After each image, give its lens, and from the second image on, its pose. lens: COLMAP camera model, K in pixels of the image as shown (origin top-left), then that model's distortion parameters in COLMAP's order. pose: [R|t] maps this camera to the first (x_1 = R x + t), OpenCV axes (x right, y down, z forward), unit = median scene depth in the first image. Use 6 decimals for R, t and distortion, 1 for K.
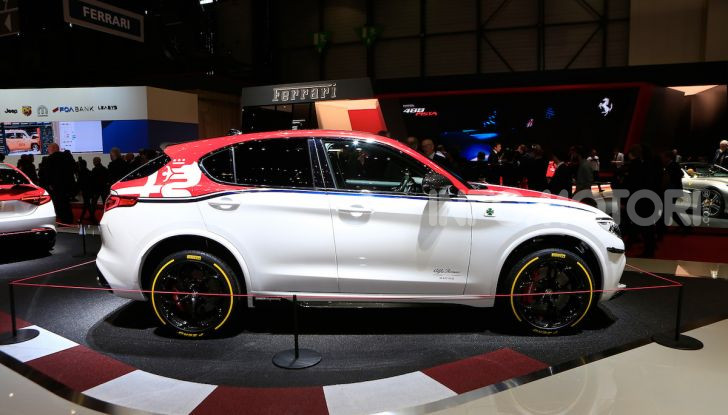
lens RADIAL K [[505.3, 0, 364.0], [0, 505.3, 207.5], [0, 0, 1]] dist [0.000424, 0.000829]
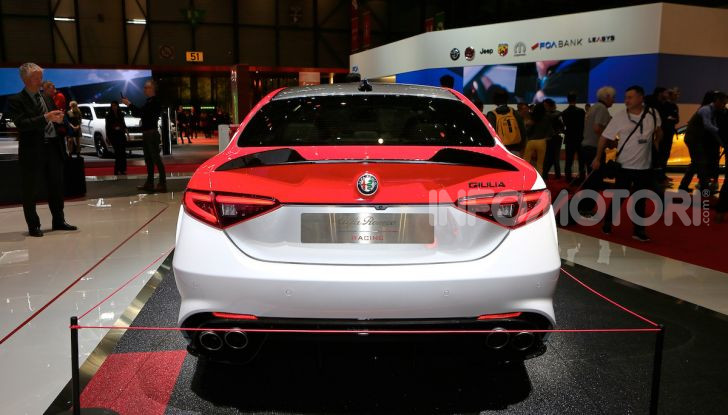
lens RADIAL K [[618.4, 0, 364.0], [0, 618.4, 207.5], [0, 0, 1]] dist [-0.002148, 0.008041]
pose [[0.700604, 0.132010, -0.701233, -0.105086], [-0.098360, 0.991223, 0.088330, -0.008049], [0.706738, 0.007089, 0.707440, 0.159235]]
